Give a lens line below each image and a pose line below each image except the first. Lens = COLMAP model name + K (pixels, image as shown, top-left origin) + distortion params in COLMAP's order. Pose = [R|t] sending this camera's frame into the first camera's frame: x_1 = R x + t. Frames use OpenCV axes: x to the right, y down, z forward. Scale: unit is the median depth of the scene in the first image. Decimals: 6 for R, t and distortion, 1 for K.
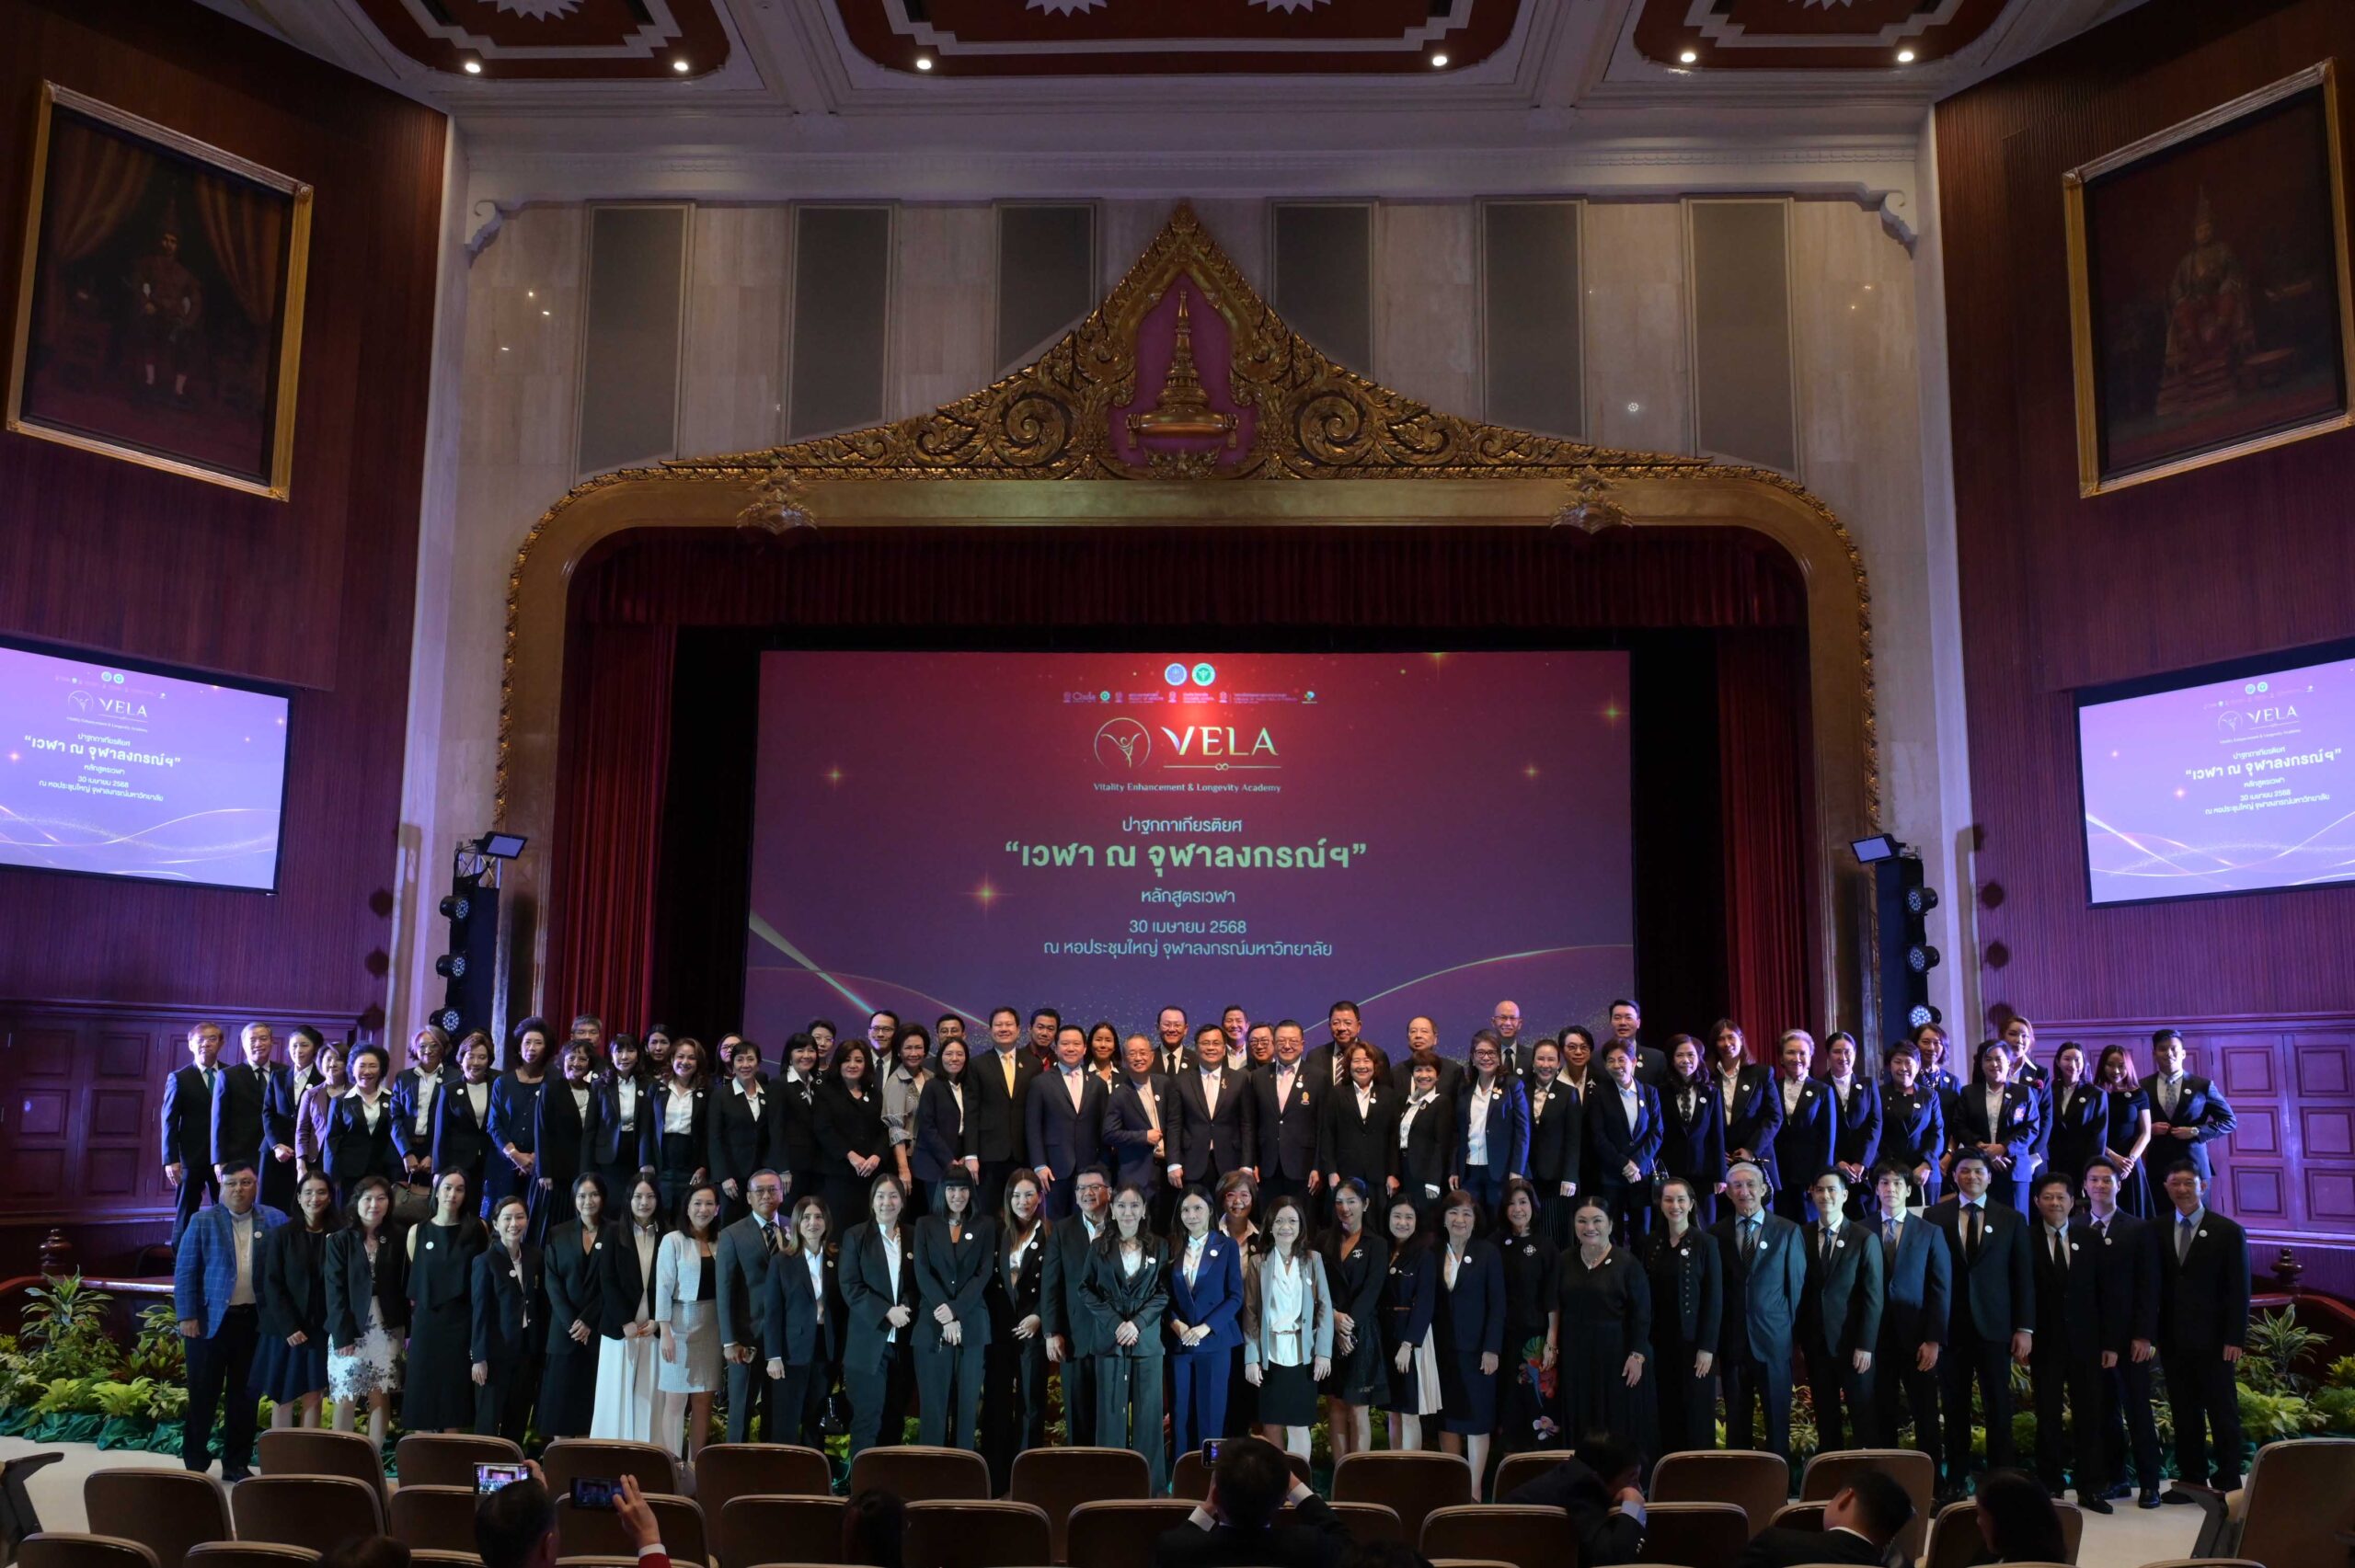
lens RADIAL K [[2018.9, 0, 1177.5], [0, 2018.9, 784.0], [0, 0, 1]] dist [-0.001676, 0.001276]
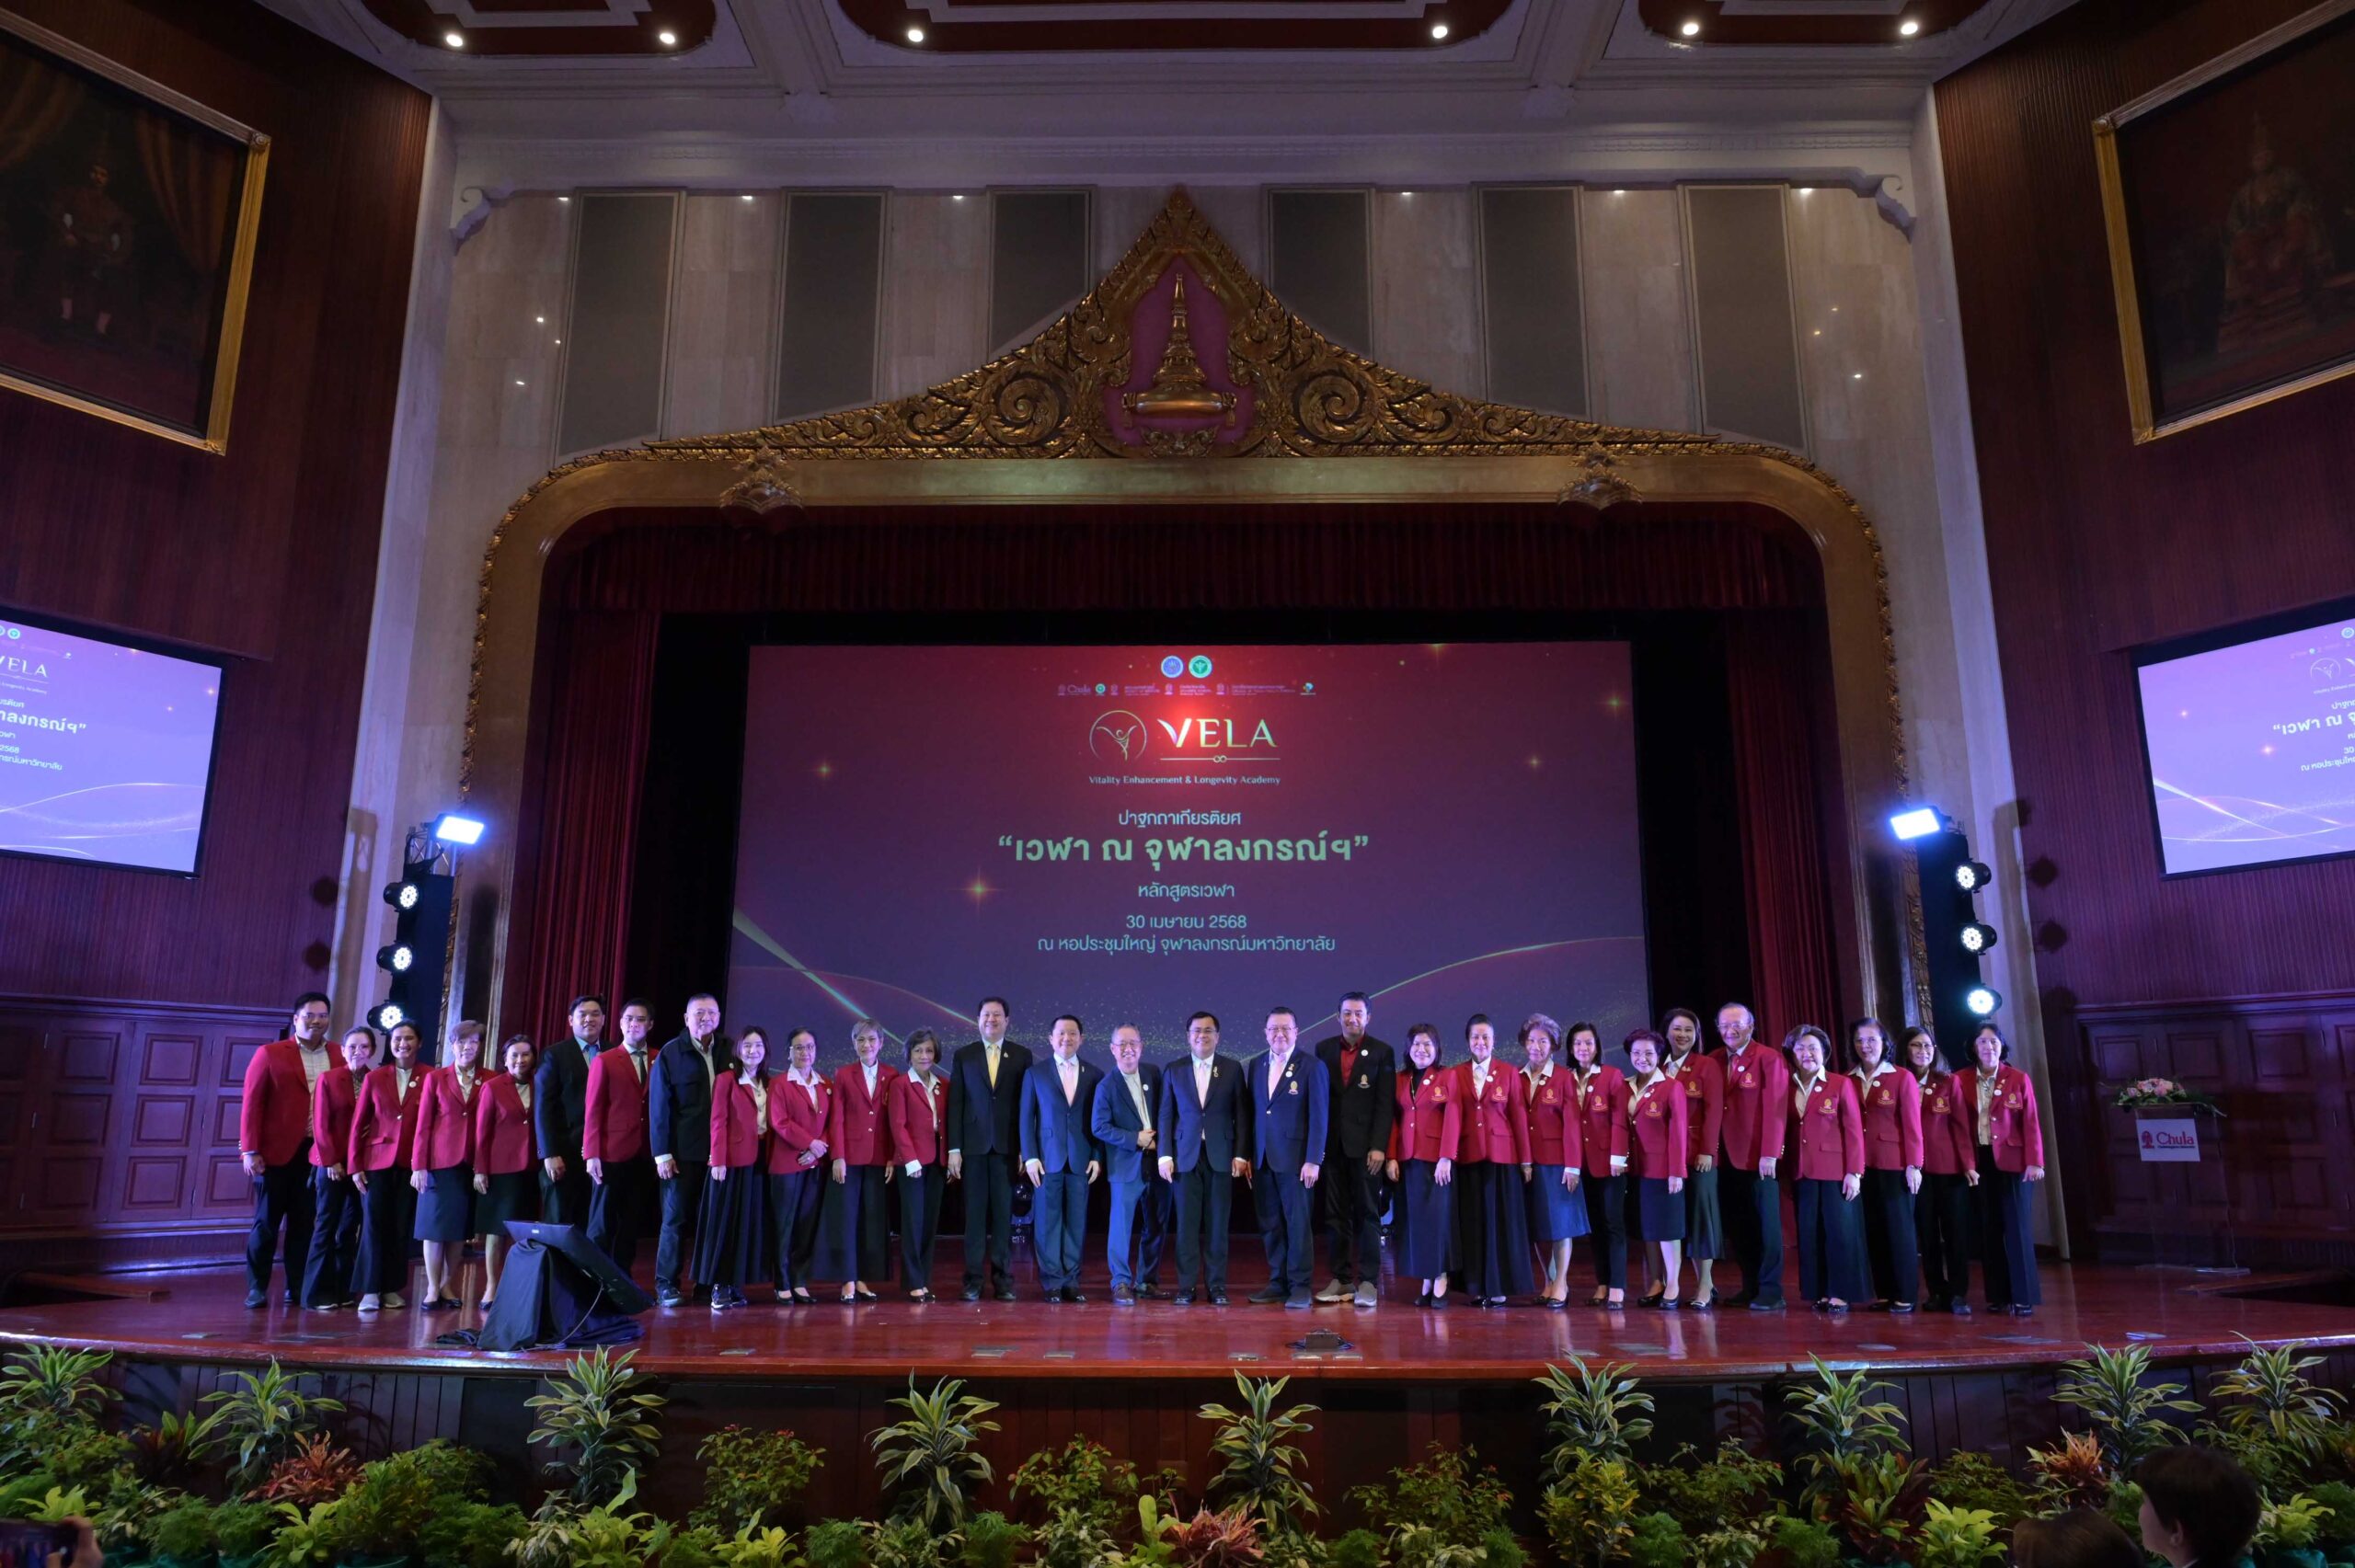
lens RADIAL K [[1607.5, 0, 1184.1], [0, 1607.5, 765.3], [0, 0, 1]] dist [0.000630, -0.005505]
pose [[0.999798, -0.003685, 0.019769, -0.011426], [0.004974, 0.997837, -0.065550, 0.048169], [-0.019485, 0.065635, 0.997653, 0.233008]]
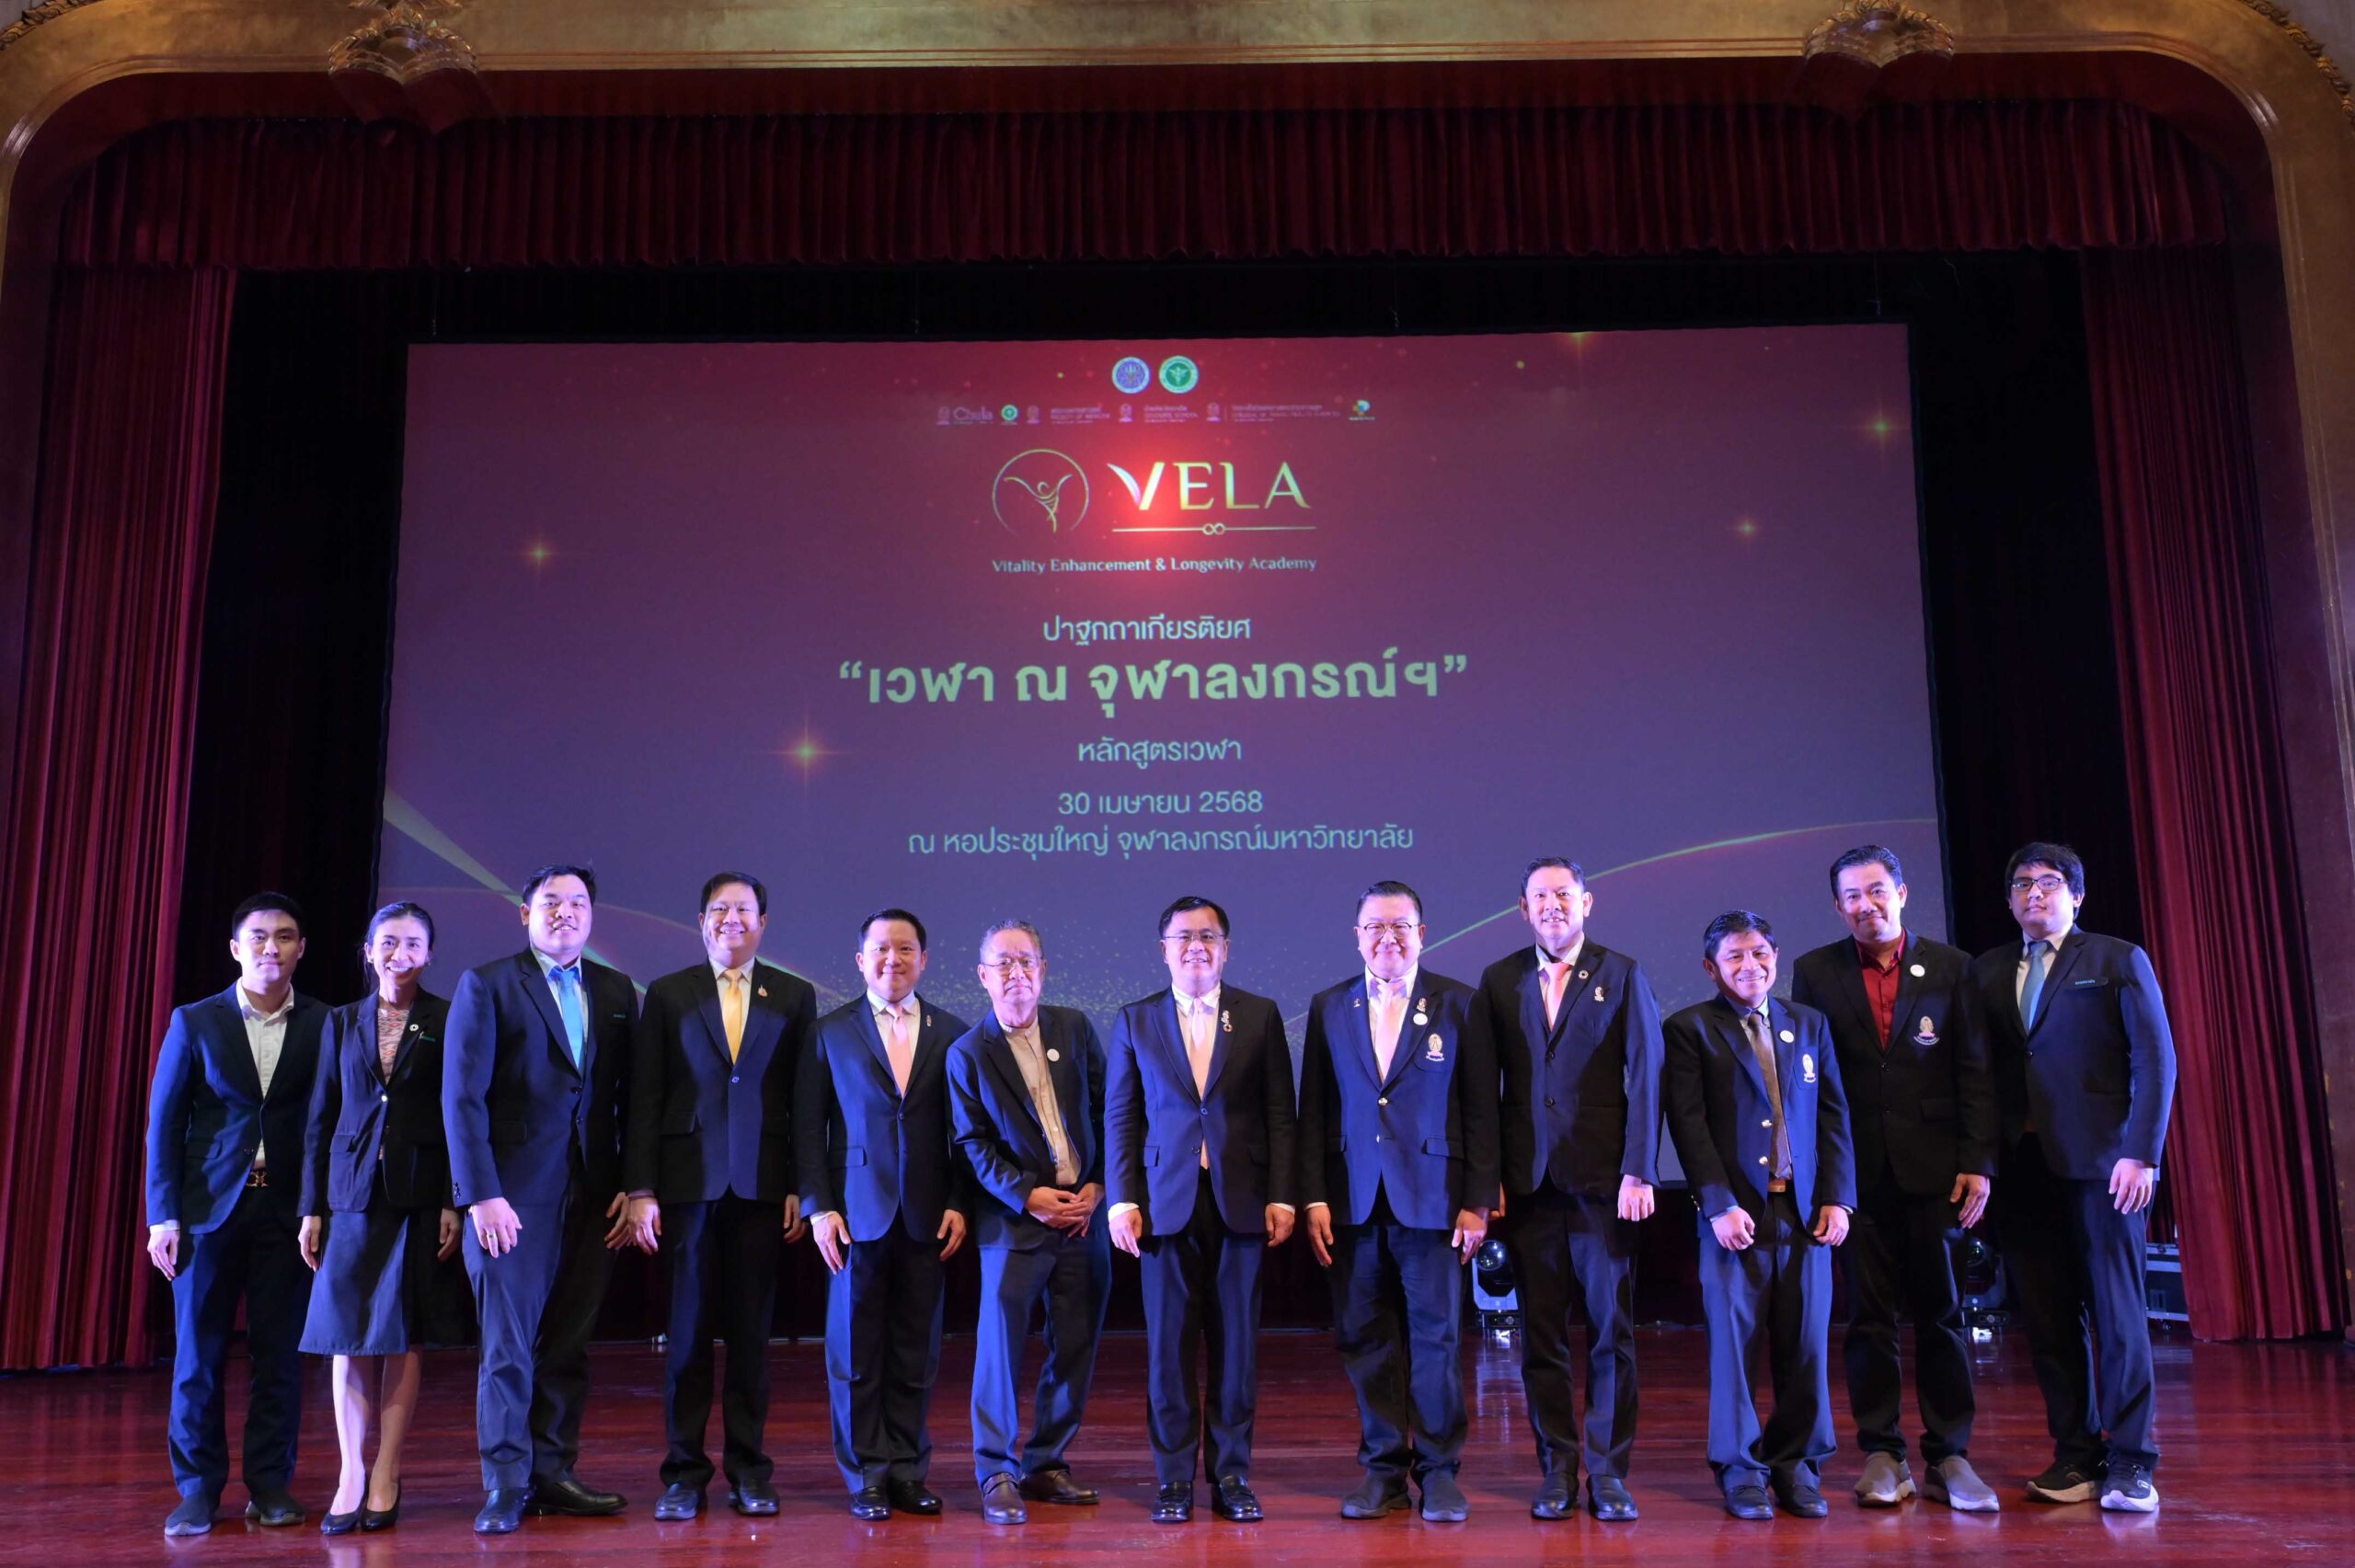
lens RADIAL K [[2082.1, 0, 1166.6], [0, 2082.1, 779.8], [0, 0, 1]] dist [0.022954, -0.004380]
pose [[0.999148, -0.015152, 0.038396, -0.016333], [0.016047, 0.999604, -0.023105, 0.081100], [-0.038031, 0.023701, 0.998995, 0.427727]]
